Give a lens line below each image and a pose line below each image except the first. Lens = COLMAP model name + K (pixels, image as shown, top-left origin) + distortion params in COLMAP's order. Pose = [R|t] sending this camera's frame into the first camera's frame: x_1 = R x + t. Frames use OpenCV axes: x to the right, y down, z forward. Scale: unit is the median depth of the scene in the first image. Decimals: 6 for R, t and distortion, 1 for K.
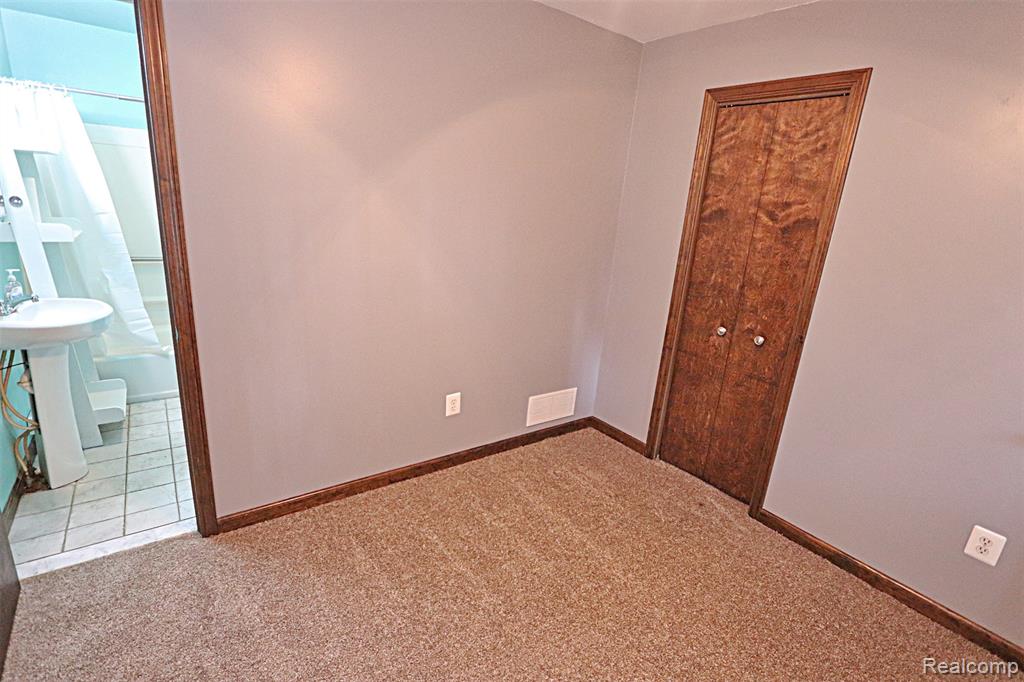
lens RADIAL K [[475.6, 0, 498.9], [0, 475.6, 341.5], [0, 0, 1]] dist [-0.014459, 0.000640]
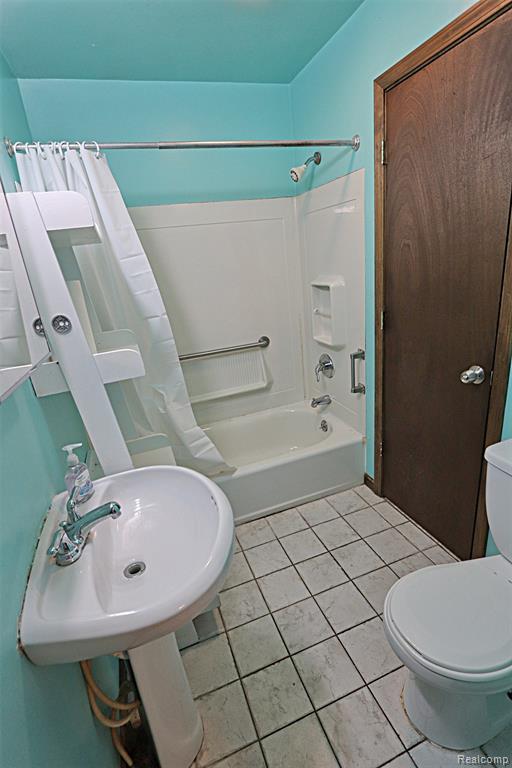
lens RADIAL K [[356.7, 0, 256.0], [0, 356.7, 384.0], [0, 0, 1]] dist [-0.014459, 0.000640]
pose [[0.946634, -0.081019, -0.311962, -0.534439], [0.097656, 0.994492, 0.038055, -0.173681], [0.307160, -0.066489, 0.949332, 0.517293]]
